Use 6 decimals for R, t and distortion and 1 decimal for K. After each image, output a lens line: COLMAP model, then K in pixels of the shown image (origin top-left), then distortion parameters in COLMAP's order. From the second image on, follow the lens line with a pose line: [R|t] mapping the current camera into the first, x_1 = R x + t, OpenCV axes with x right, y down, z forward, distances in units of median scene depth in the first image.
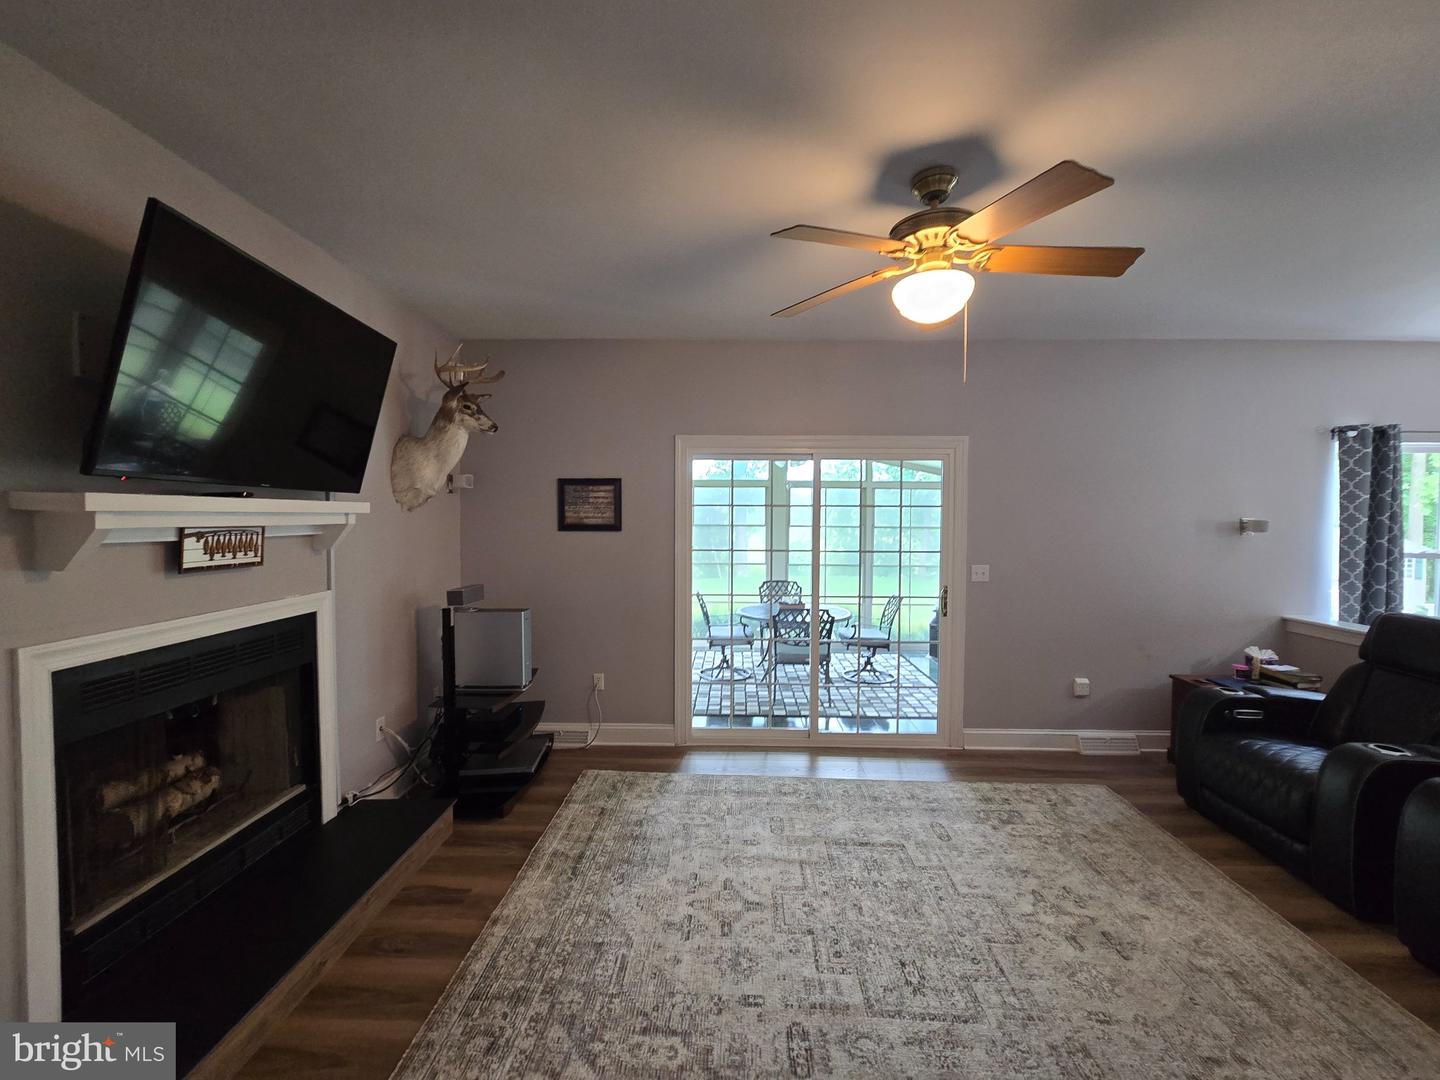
lens RADIAL K [[592.3, 0, 720.0], [0, 592.3, 536.0], [0, 0, 1]] dist [0.000200, -0.000061]
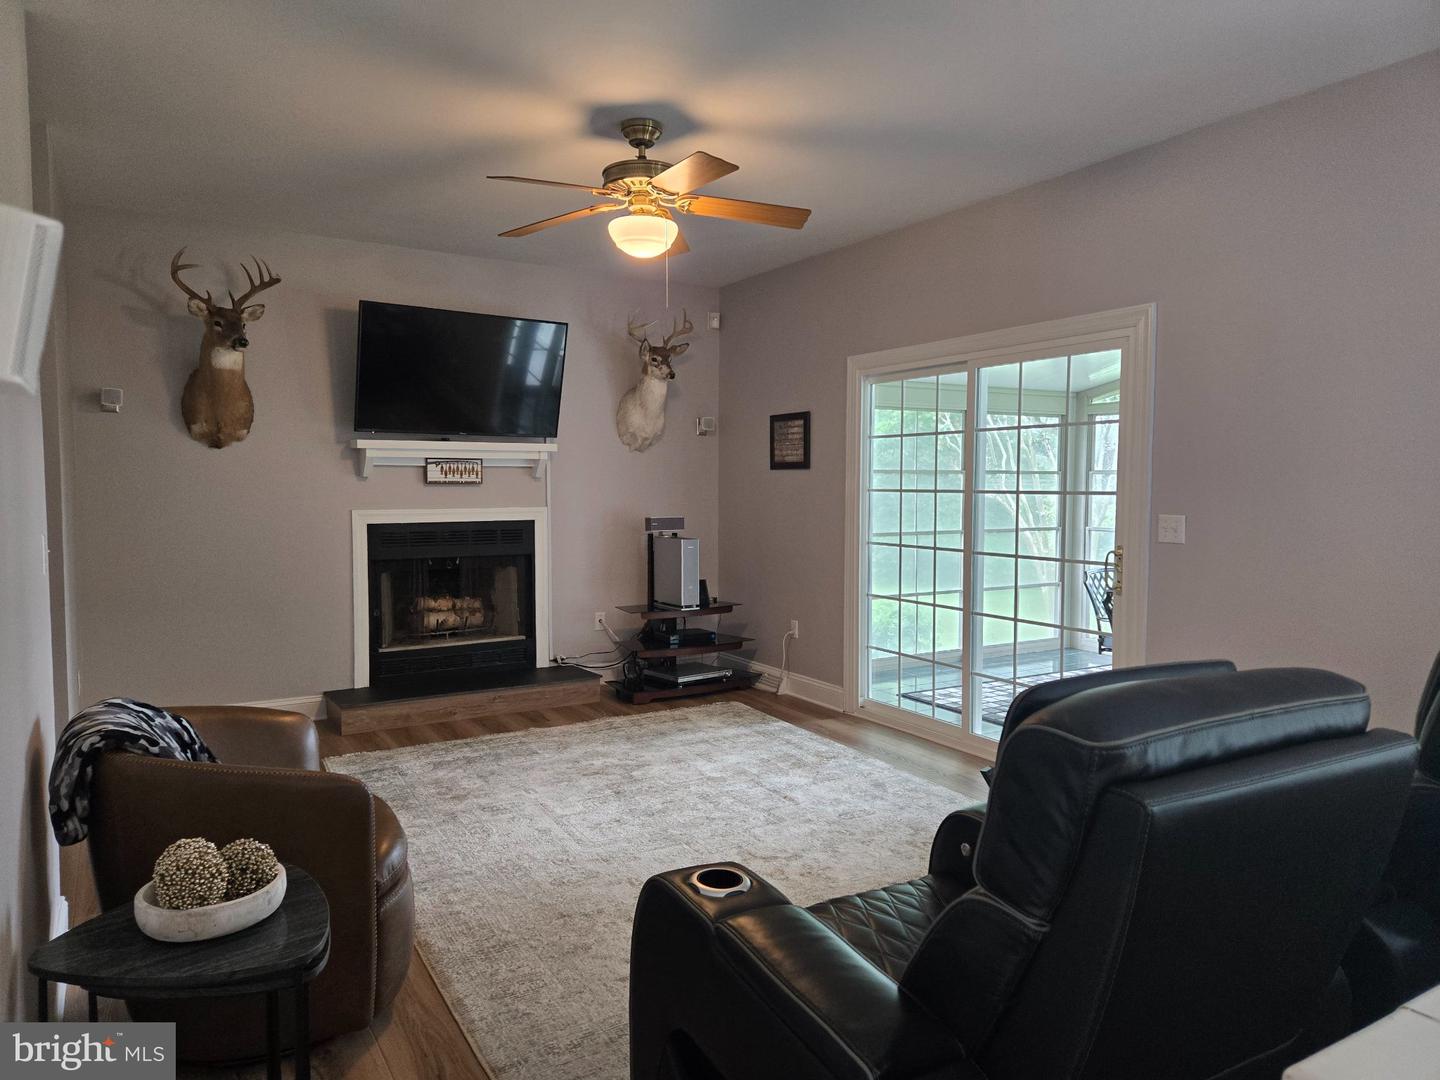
lens RADIAL K [[968.7, 0, 720.0], [0, 968.7, 540.0], [0, 0, 1]] dist [0.068797, -0.059615]
pose [[0.532722, 0.048087, -0.844923, 1.522671], [-0.025658, 0.998843, 0.040670, 0.065566], [0.845902, 0.000013, 0.533339, 0.111349]]
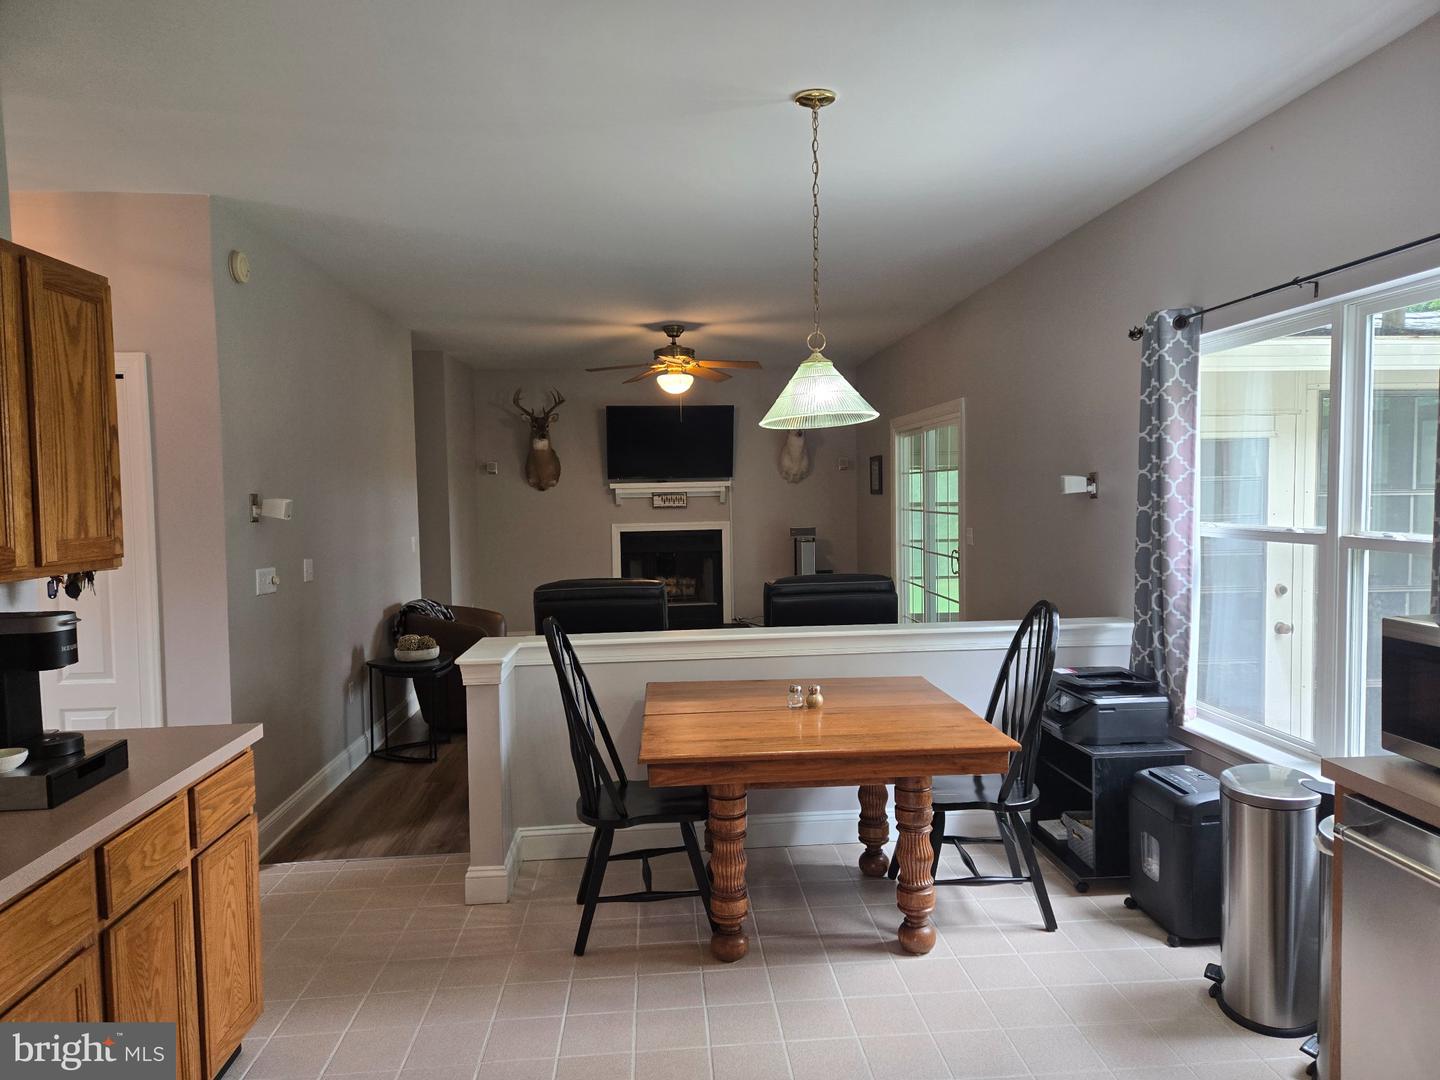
lens RADIAL K [[968.7, 0, 720.0], [0, 968.7, 540.0], [0, 0, 1]] dist [0.068797, -0.059615]
pose [[0.083183, 0.044901, -0.995522, 2.931997], [-0.012072, 0.998957, 0.044047, 0.003623], [0.996461, 0.008354, 0.083639, 0.659151]]
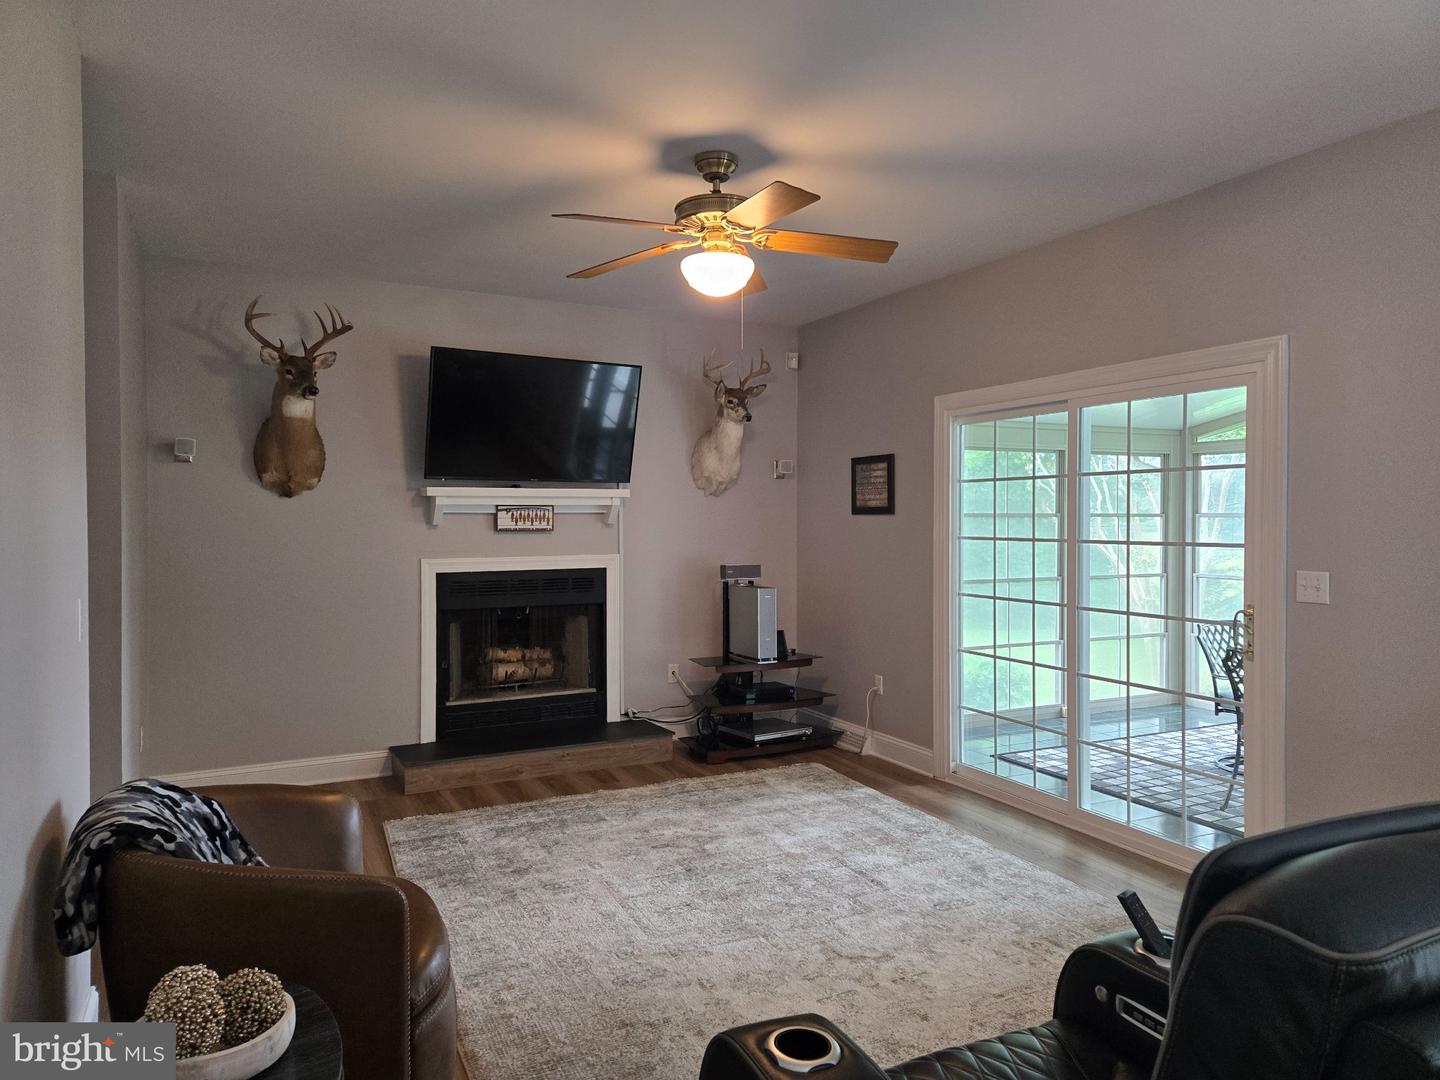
lens RADIAL K [[967.6, 0, 728.3], [0, 967.6, 532.7], [0, 0, 1]] dist [0.070565, -0.069109]
pose [[0.470627, 0.008669, -0.882290, 1.428709], [-0.024397, 0.999697, -0.003191, 0.043062], [0.881995, 0.023027, 0.470696, 0.167657]]
